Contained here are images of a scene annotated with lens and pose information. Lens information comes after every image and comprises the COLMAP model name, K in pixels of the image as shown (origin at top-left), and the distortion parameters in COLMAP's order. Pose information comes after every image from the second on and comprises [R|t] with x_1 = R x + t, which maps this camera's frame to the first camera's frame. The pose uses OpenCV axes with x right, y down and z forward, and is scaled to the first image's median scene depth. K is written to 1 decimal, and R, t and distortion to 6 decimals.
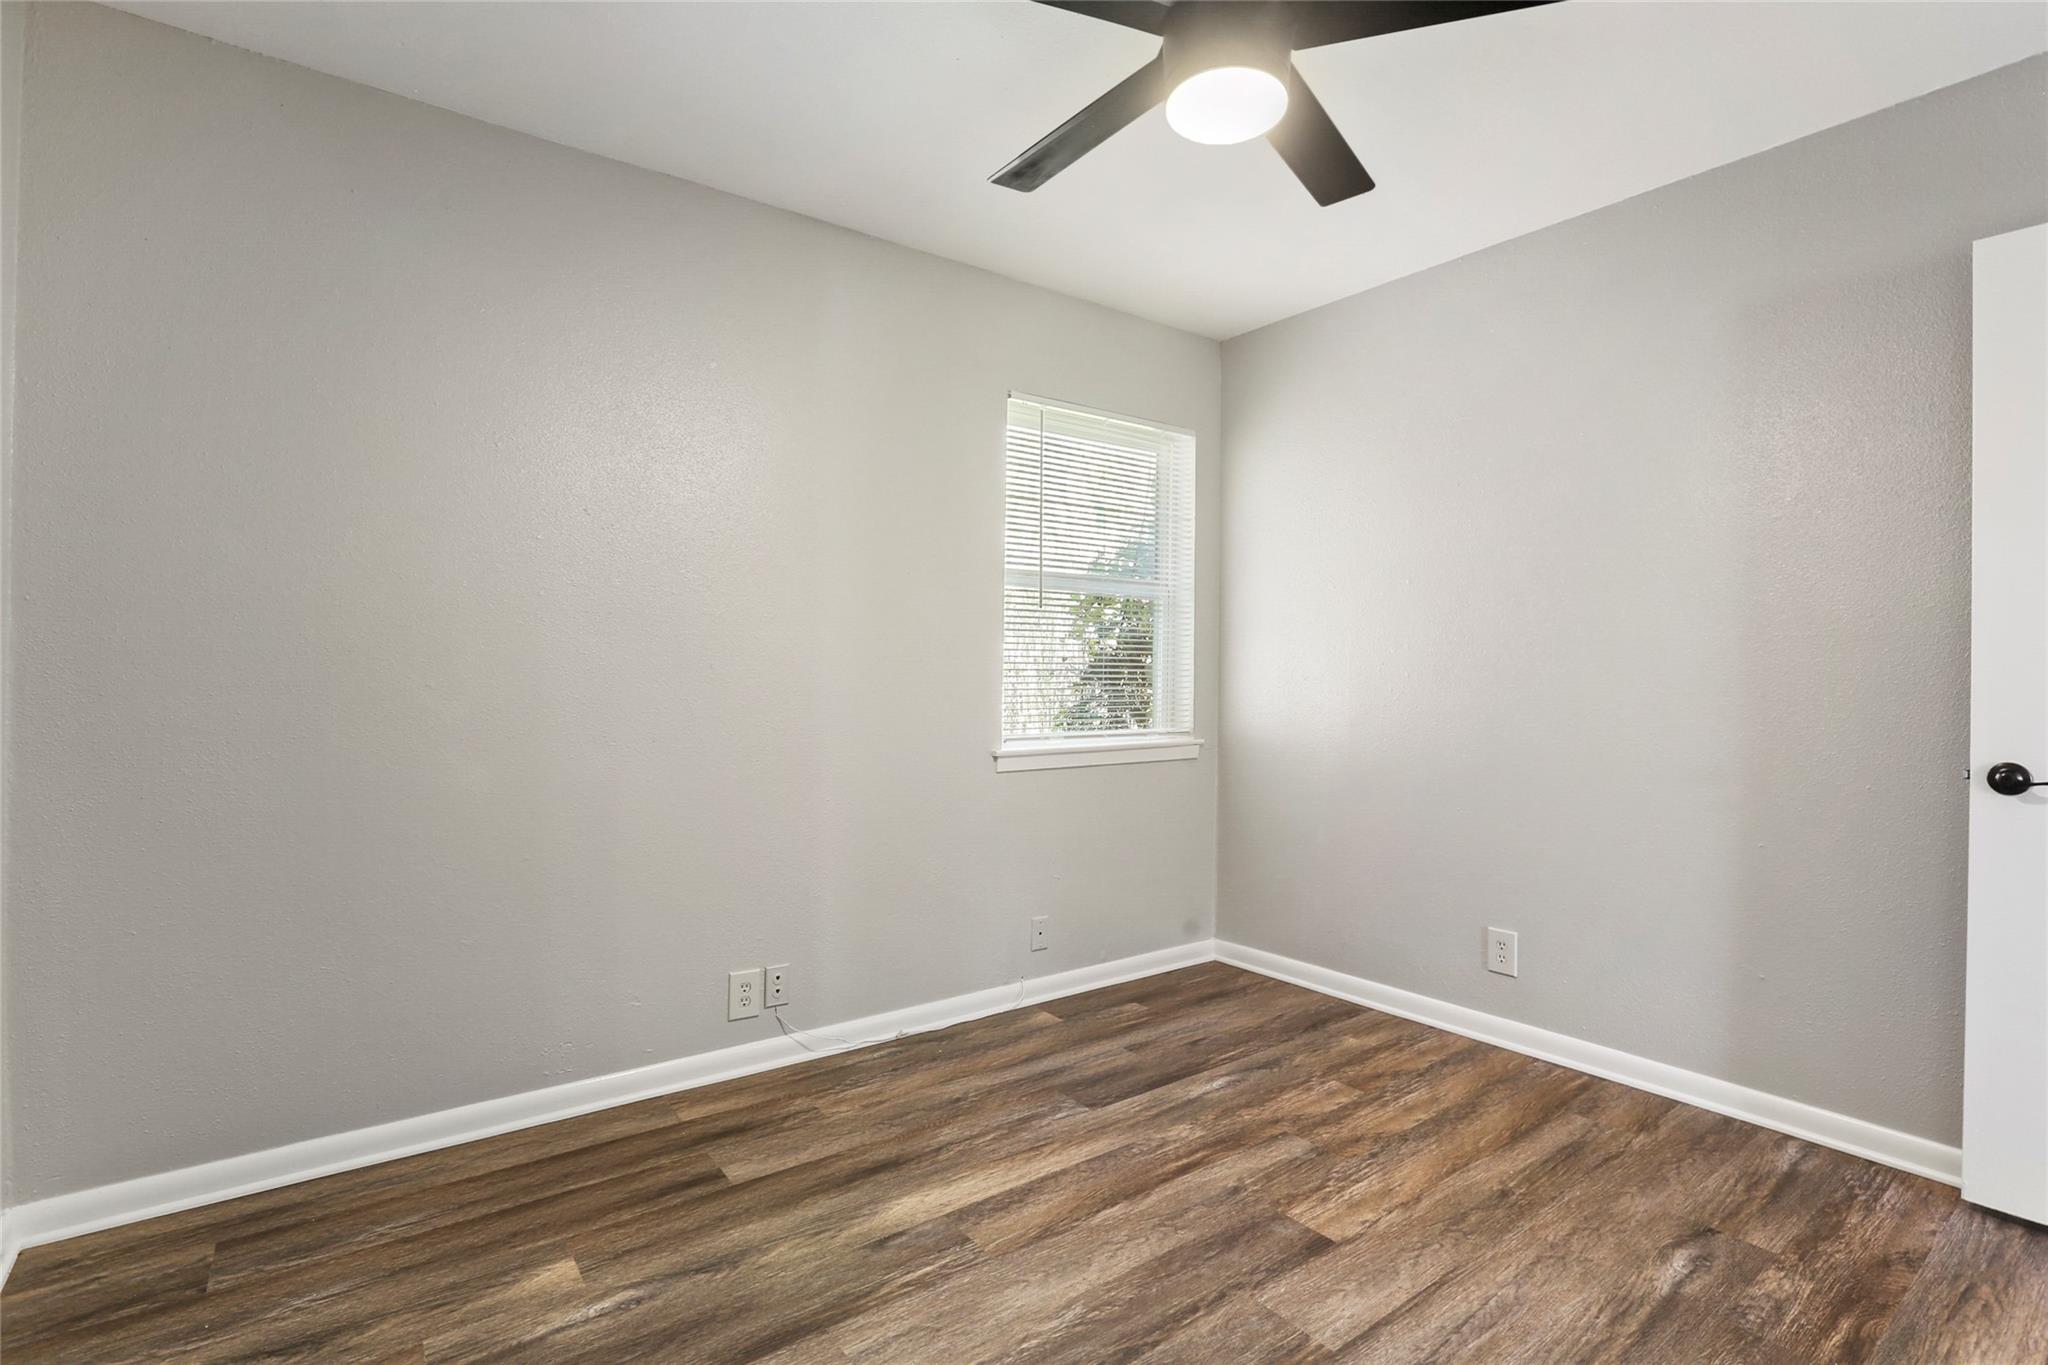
lens RADIAL K [[981.9, 0, 1024.0], [0, 981.9, 682.5], [0, 0, 1]] dist [-0.061822, 0.024671]
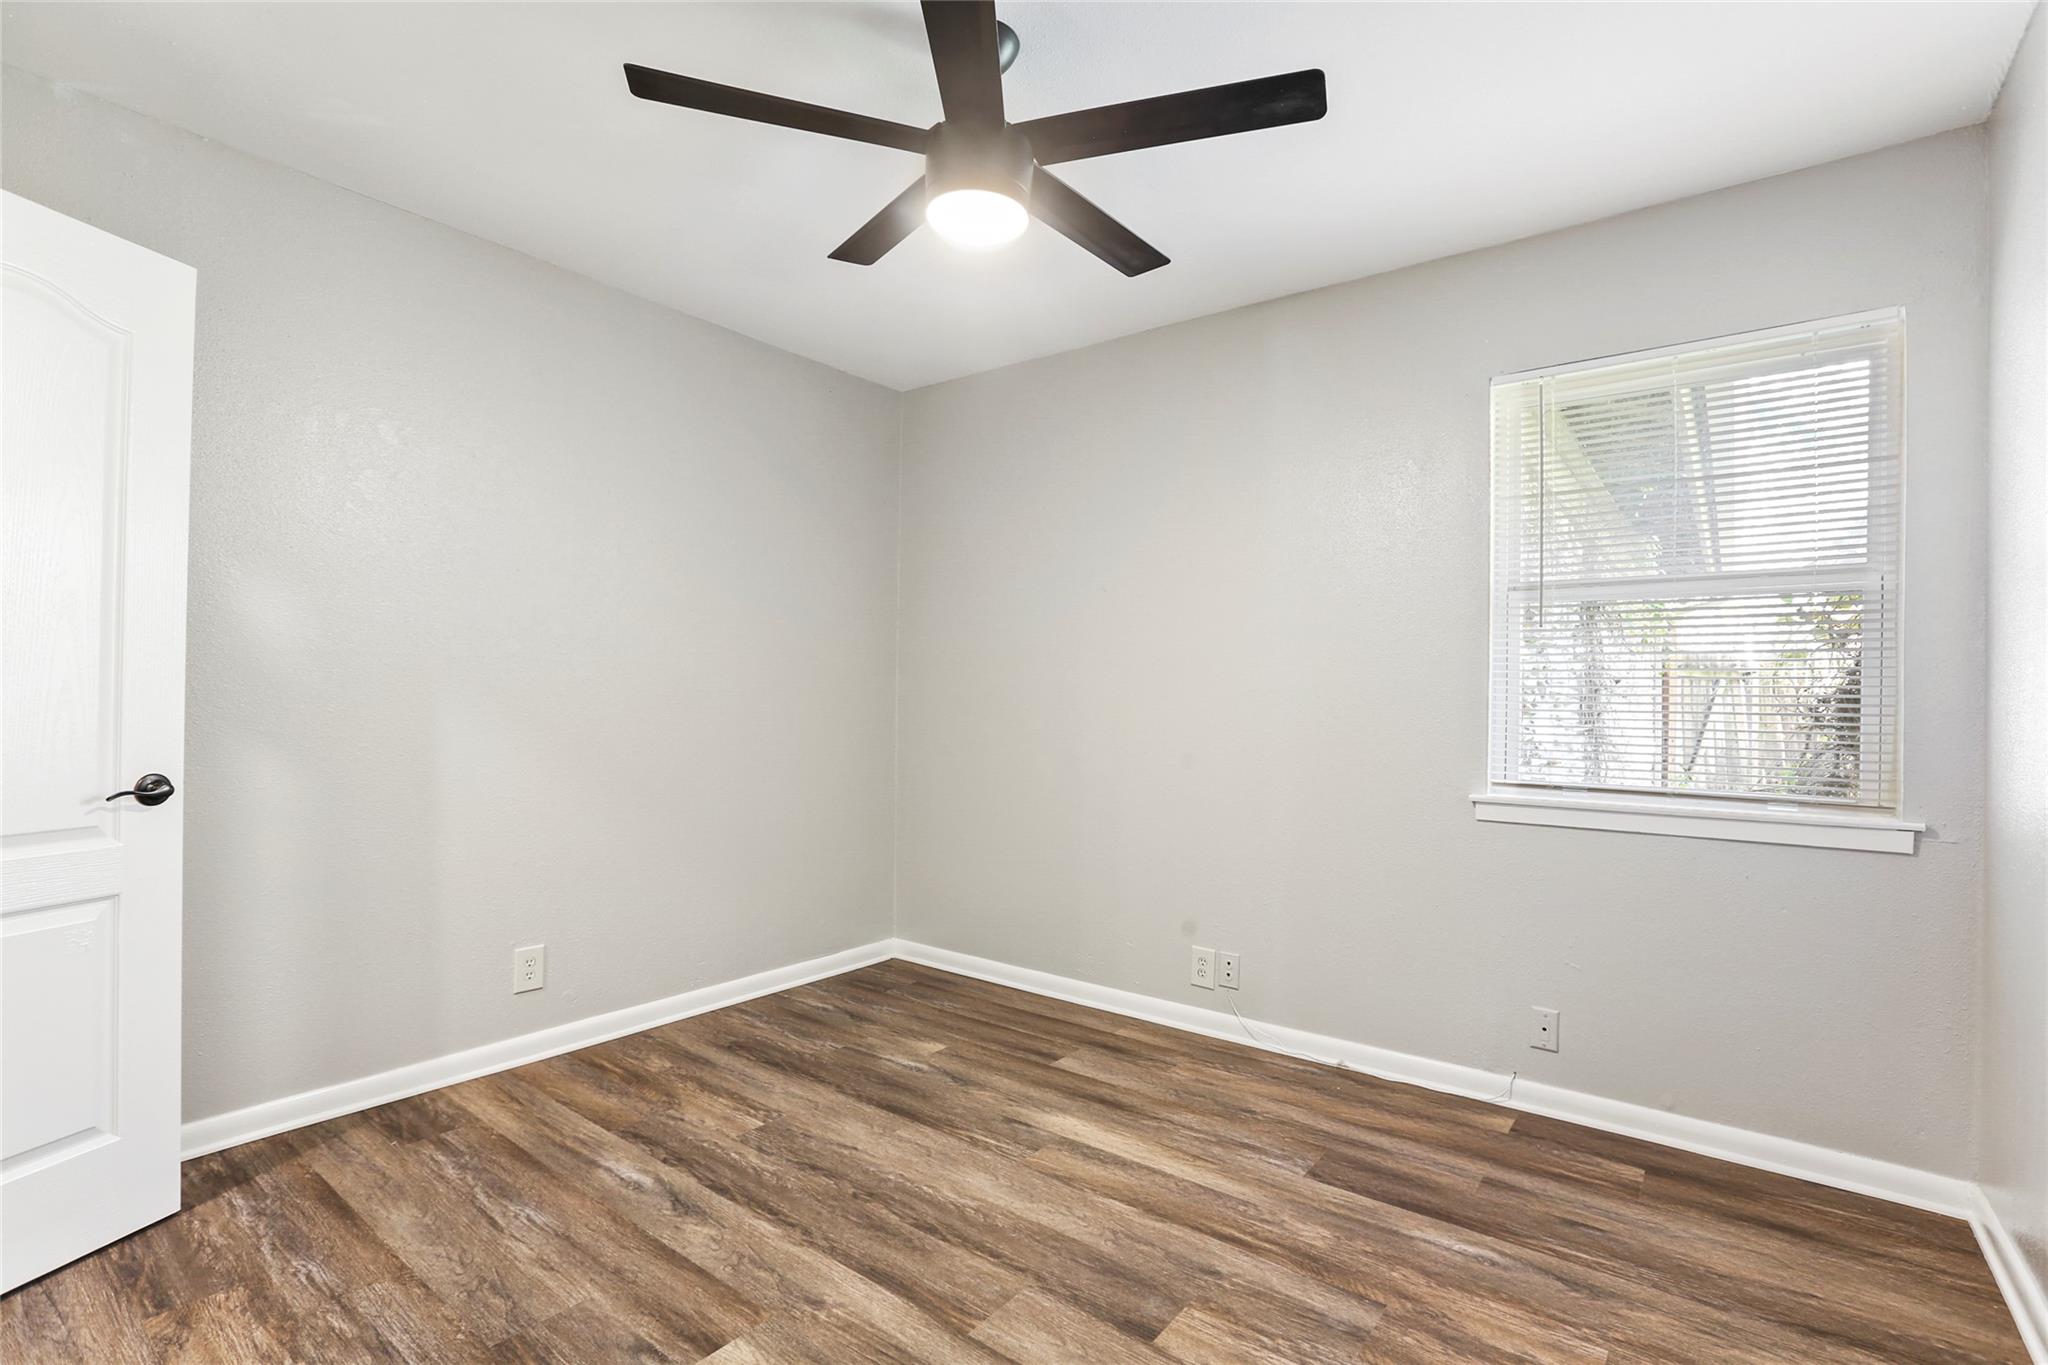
lens RADIAL K [[981.9, 0, 1024.0], [0, 981.9, 682.5], [0, 0, 1]] dist [-0.061822, 0.024671]
pose [[0.241943, -0.017481, -0.970133, 0.923780], [-0.019043, 0.999560, -0.022761, -0.004028], [0.970104, 0.023981, 0.241503, 0.518890]]
